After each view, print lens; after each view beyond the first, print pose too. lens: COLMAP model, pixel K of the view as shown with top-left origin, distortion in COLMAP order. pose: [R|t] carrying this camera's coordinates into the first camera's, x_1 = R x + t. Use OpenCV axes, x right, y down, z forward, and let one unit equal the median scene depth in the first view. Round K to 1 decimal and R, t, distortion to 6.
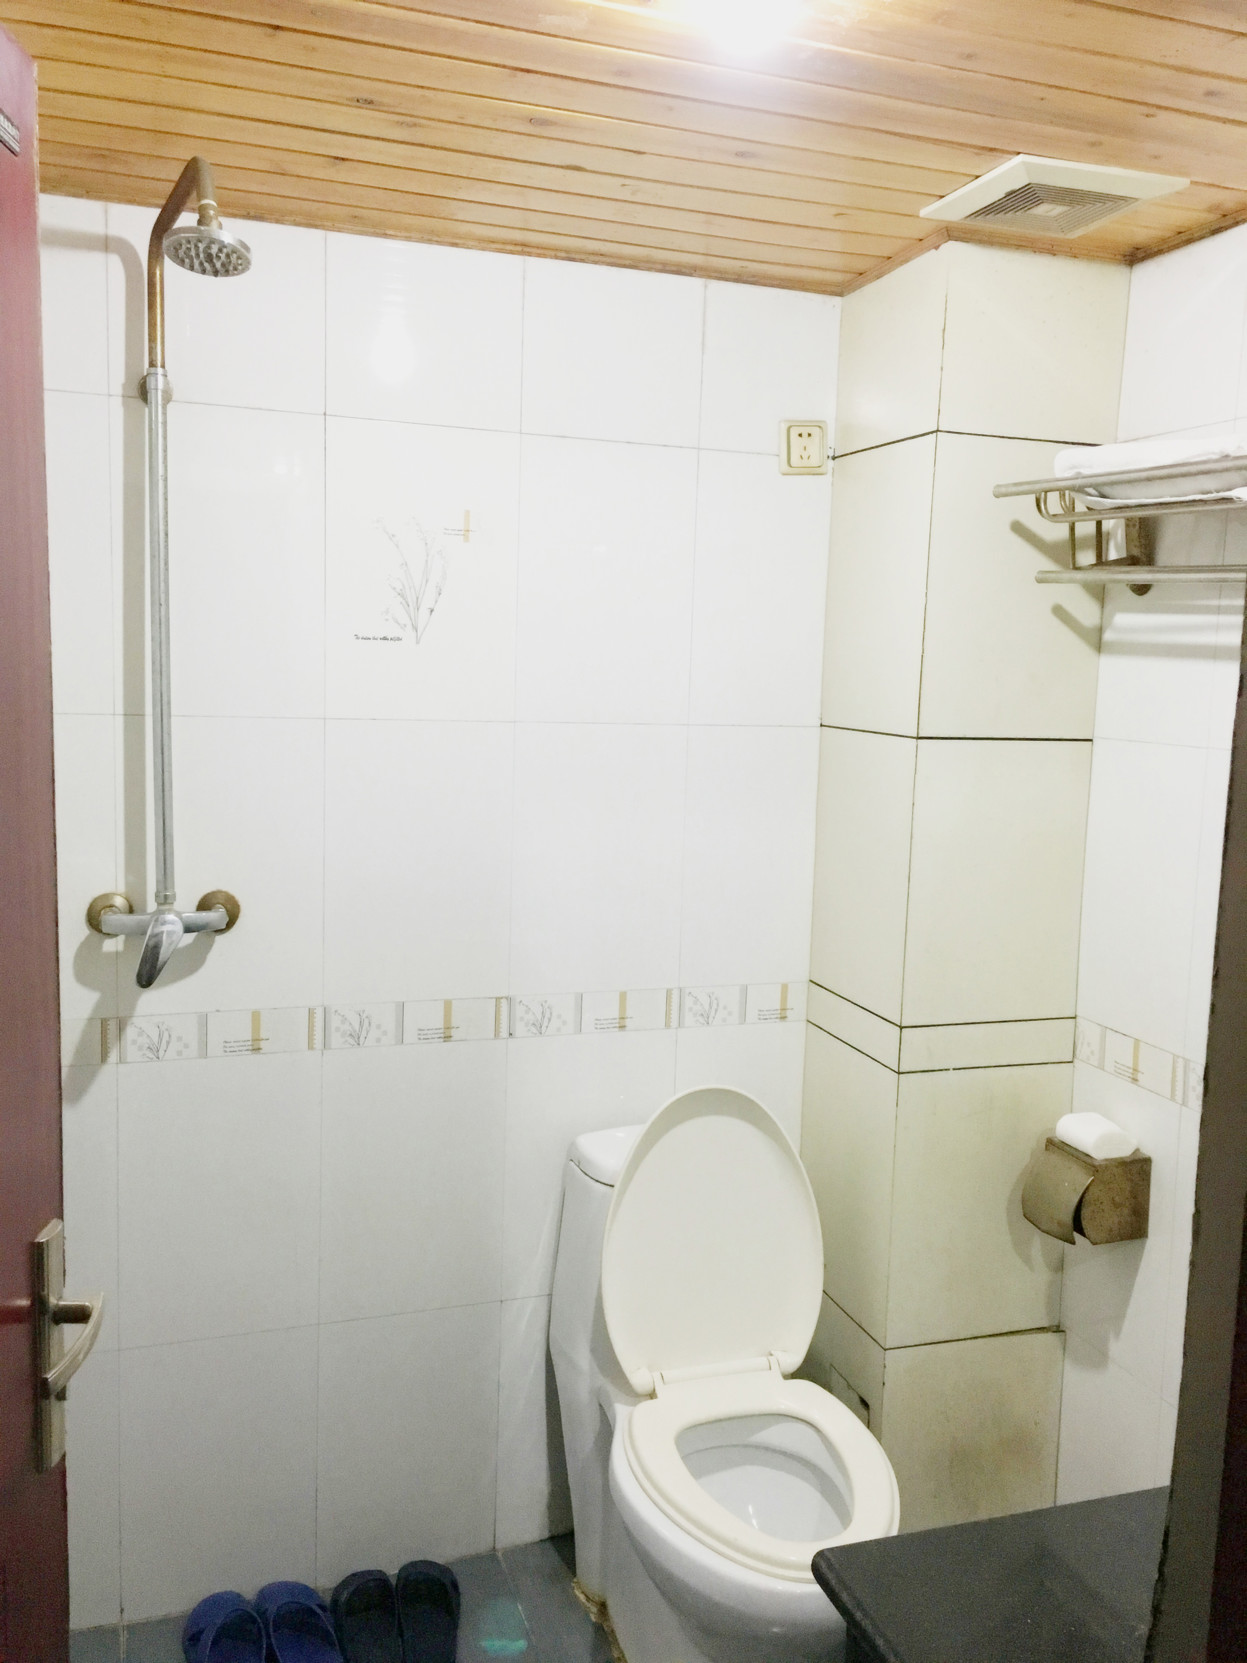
lens RADIAL K [[1403.3, 0, 617.4], [0, 1403.3, 824.6], [0, 0, 1]] dist [0.082786, -0.118152]
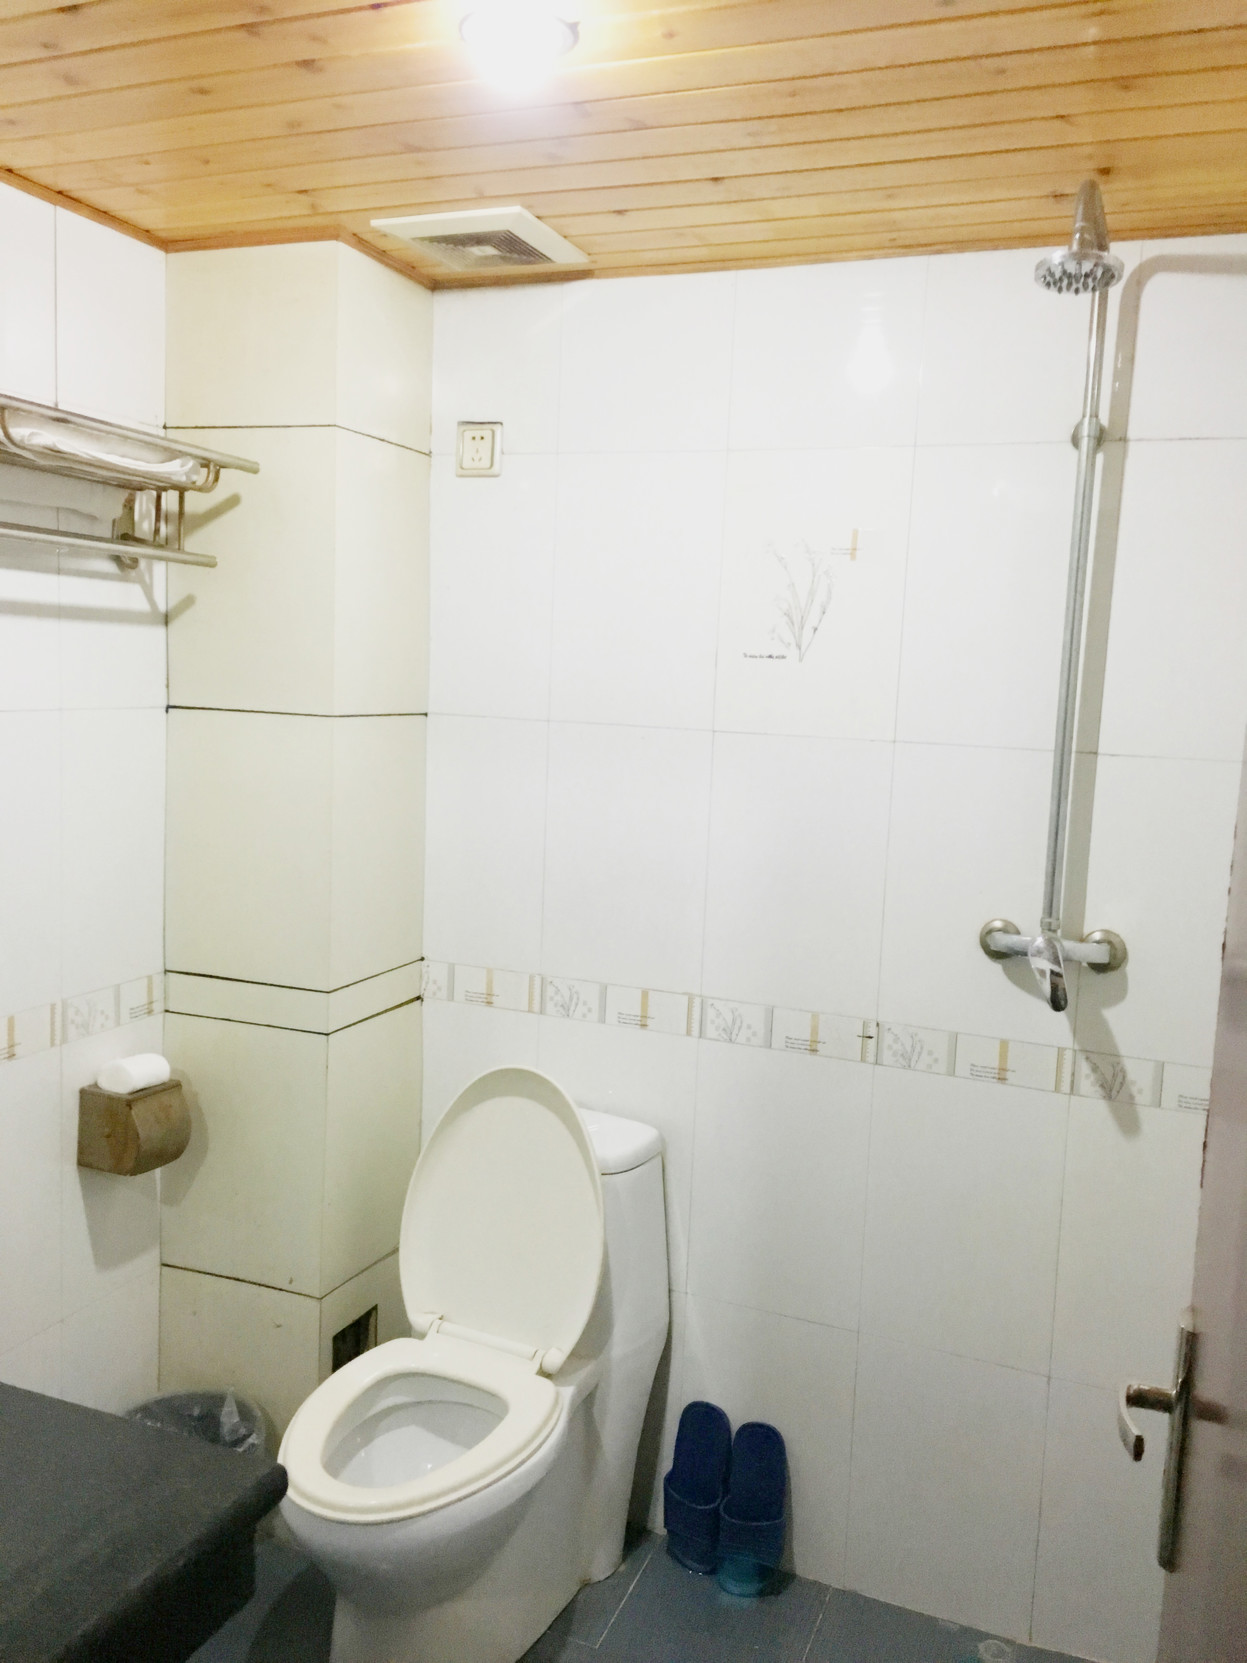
lens RADIAL K [[1403.3, 0, 627.2], [0, 1403.3, 833.4], [0, 0, 1]] dist [0.082786, -0.118152]
pose [[0.745167, 0.079311, -0.662145, 0.456331], [-0.094257, 0.995461, 0.013159, -0.004950], [0.660183, 0.052607, 0.749260, 0.151755]]
